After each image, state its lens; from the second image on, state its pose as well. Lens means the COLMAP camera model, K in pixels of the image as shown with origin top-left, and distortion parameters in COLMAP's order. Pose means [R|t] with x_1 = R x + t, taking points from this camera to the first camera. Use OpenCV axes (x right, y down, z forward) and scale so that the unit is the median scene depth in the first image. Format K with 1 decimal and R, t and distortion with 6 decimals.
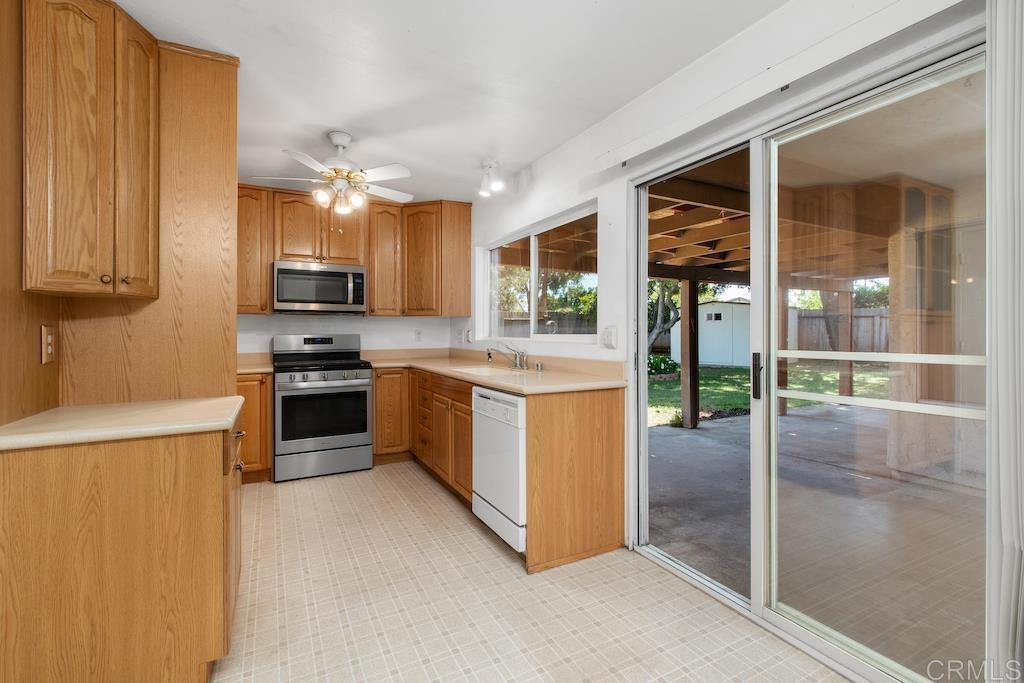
lens RADIAL K [[460.7, 0, 500.4], [0, 460.7, 337.3], [0, 0, 1]] dist [-0.000689, -0.000356]
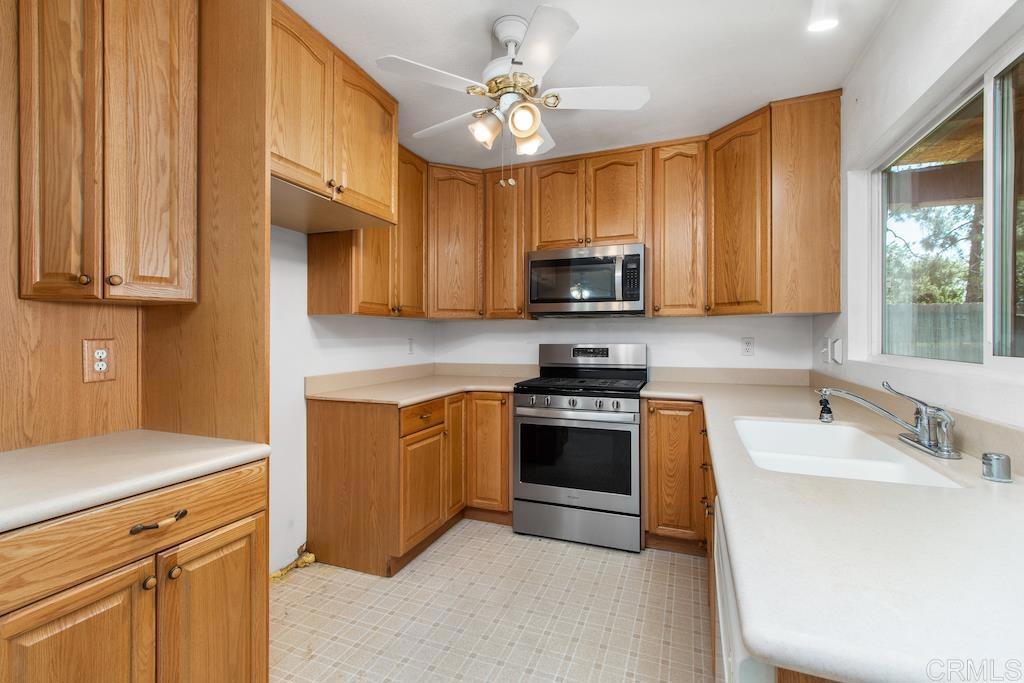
lens RADIAL K [[446.9, 0, 519.9], [0, 446.9, 336.3], [0, 0, 1]] dist [-0.006216, -0.000815]
pose [[0.660495, 0.005040, -0.750813, 0.083419], [-0.009772, 0.999950, -0.001884, -0.017027], [0.750767, 0.008581, 0.660512, 0.476491]]
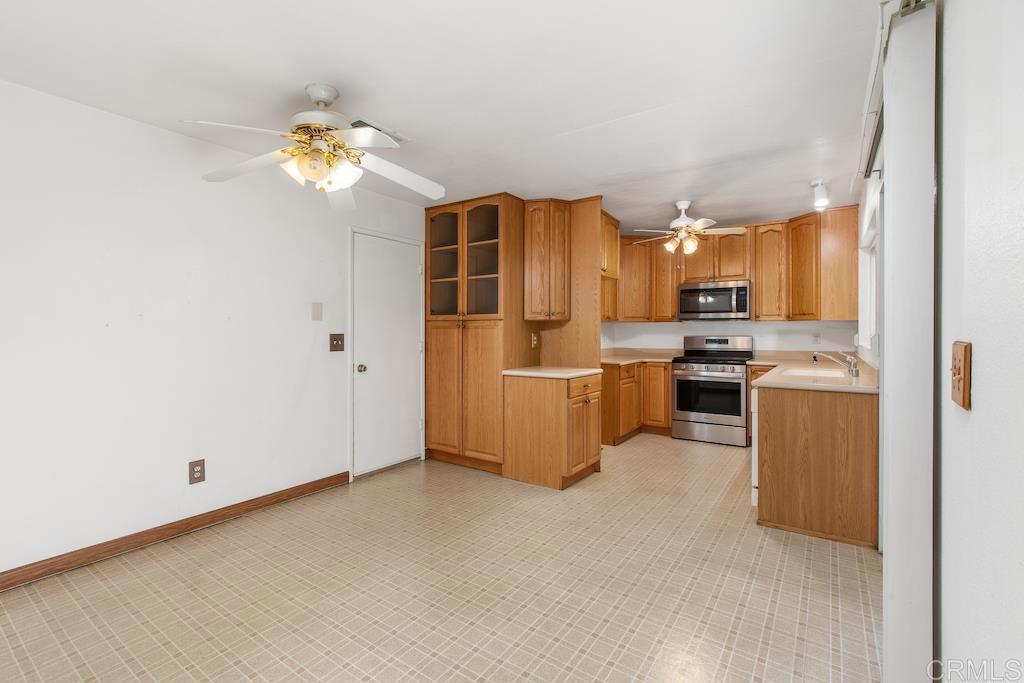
lens RADIAL K [[491.1, 0, 491.4], [0, 491.1, 326.8], [0, 0, 1]] dist [-0.004580, -0.000689]
pose [[0.447279, -0.000951, -0.894394, 0.600353], [-0.011164, 0.999916, -0.006646, -0.017831], [0.894325, 0.012958, 0.447230, -0.187730]]
